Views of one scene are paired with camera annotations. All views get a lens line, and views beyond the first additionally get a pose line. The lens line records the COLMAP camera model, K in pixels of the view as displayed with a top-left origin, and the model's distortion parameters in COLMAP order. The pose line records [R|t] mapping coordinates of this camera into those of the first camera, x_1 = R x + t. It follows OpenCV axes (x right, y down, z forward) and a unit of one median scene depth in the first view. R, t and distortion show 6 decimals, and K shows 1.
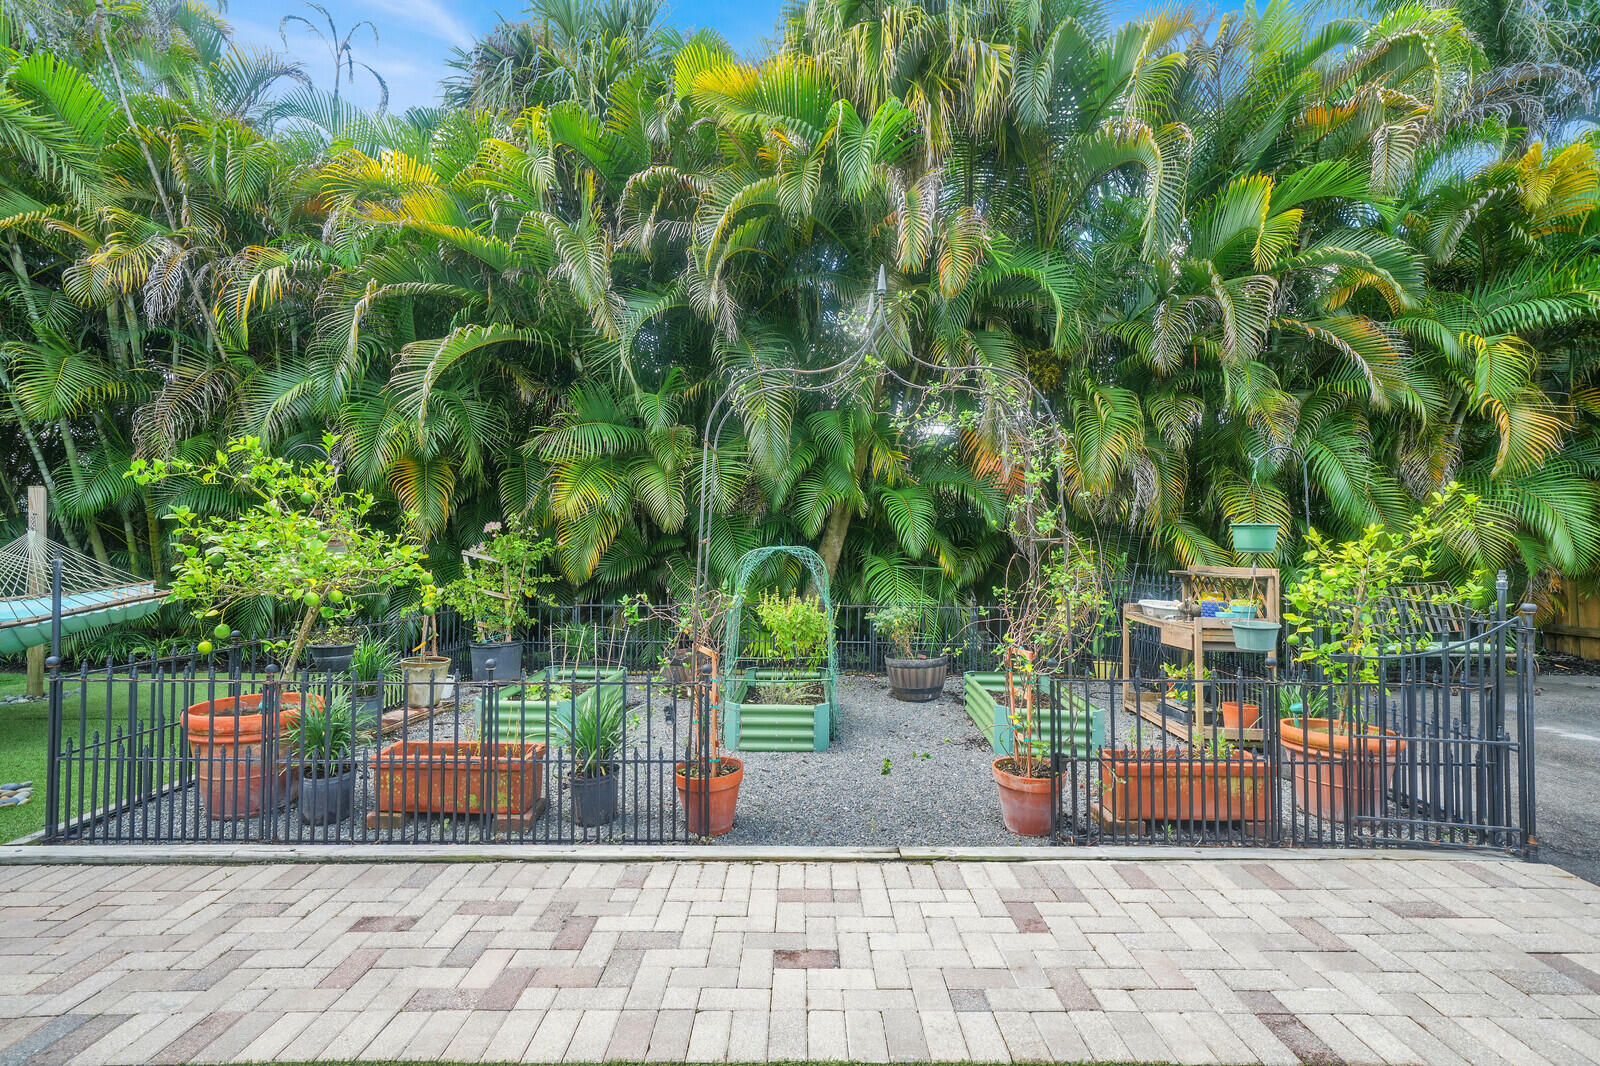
lens RADIAL K [[713.9, 0, 803.3], [0, 713.9, 537.0], [0, 0, 1]] dist [0.002392, 0.000248]
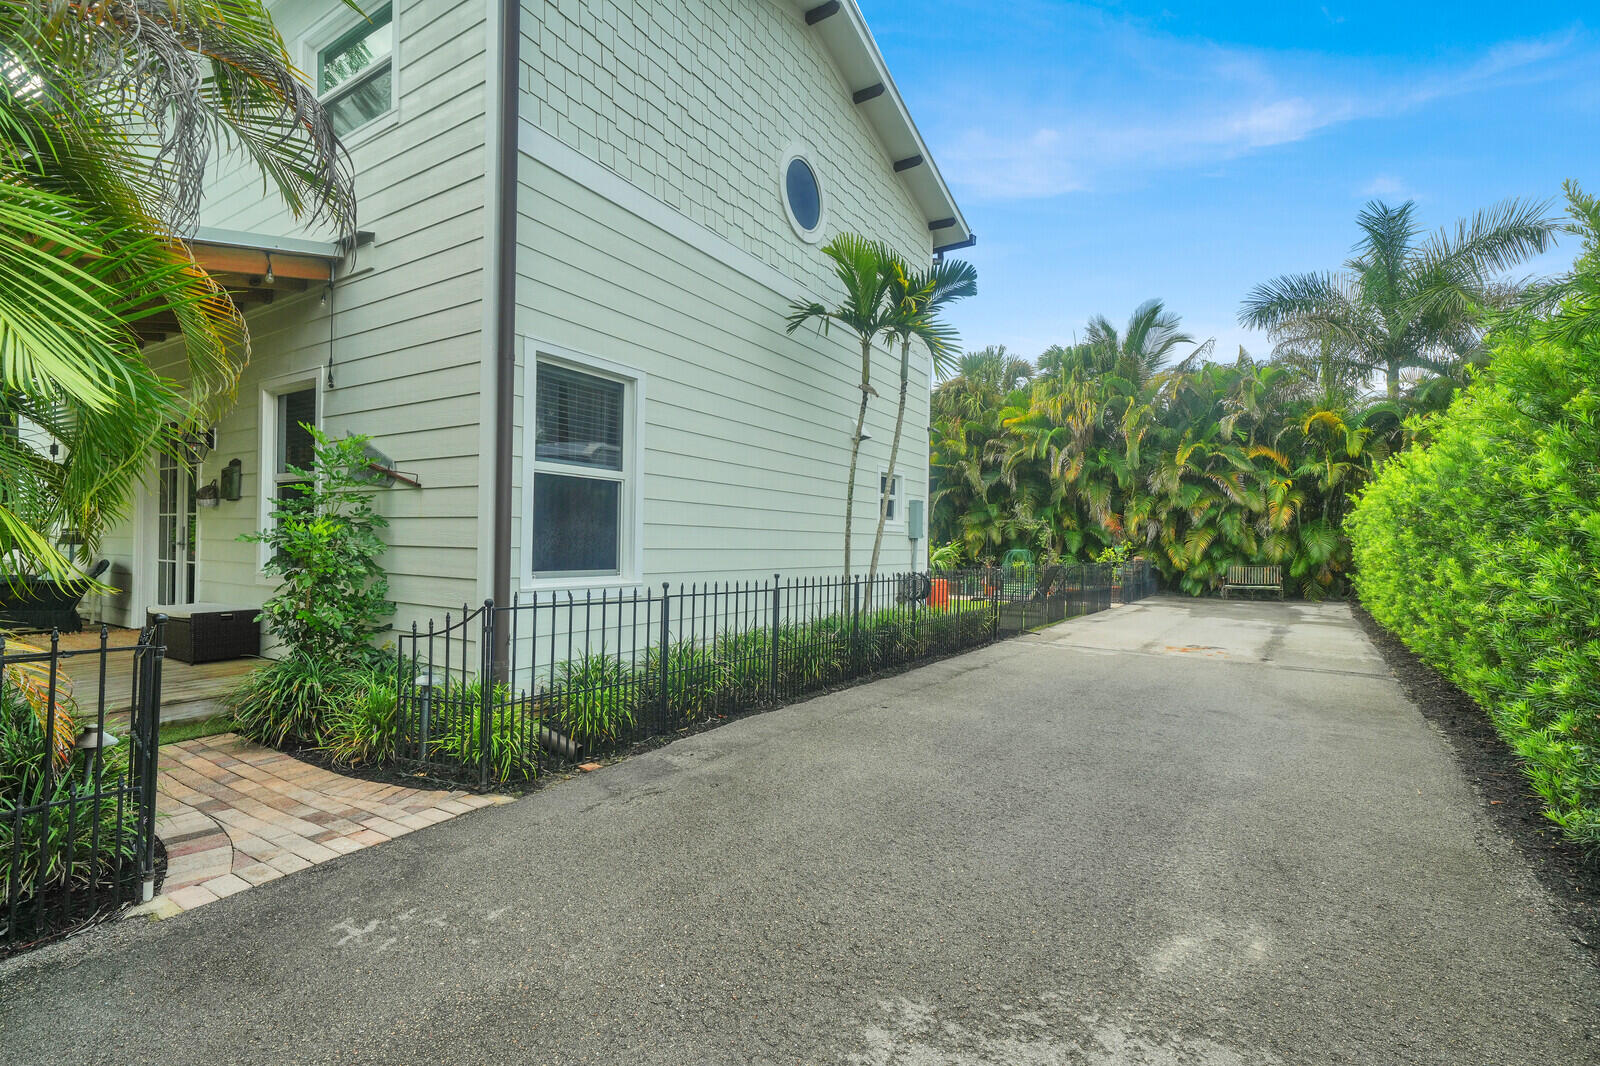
lens RADIAL K [[713.9, 0, 808.8], [0, 713.9, 528.0], [0, 0, 1]] dist [0.002392, 0.000248]
pose [[0.846287, -0.001076, -0.532726, 0.880383], [0.002982, 0.999992, 0.002717, -0.101044], [0.532719, -0.003888, 0.846283, -2.408801]]
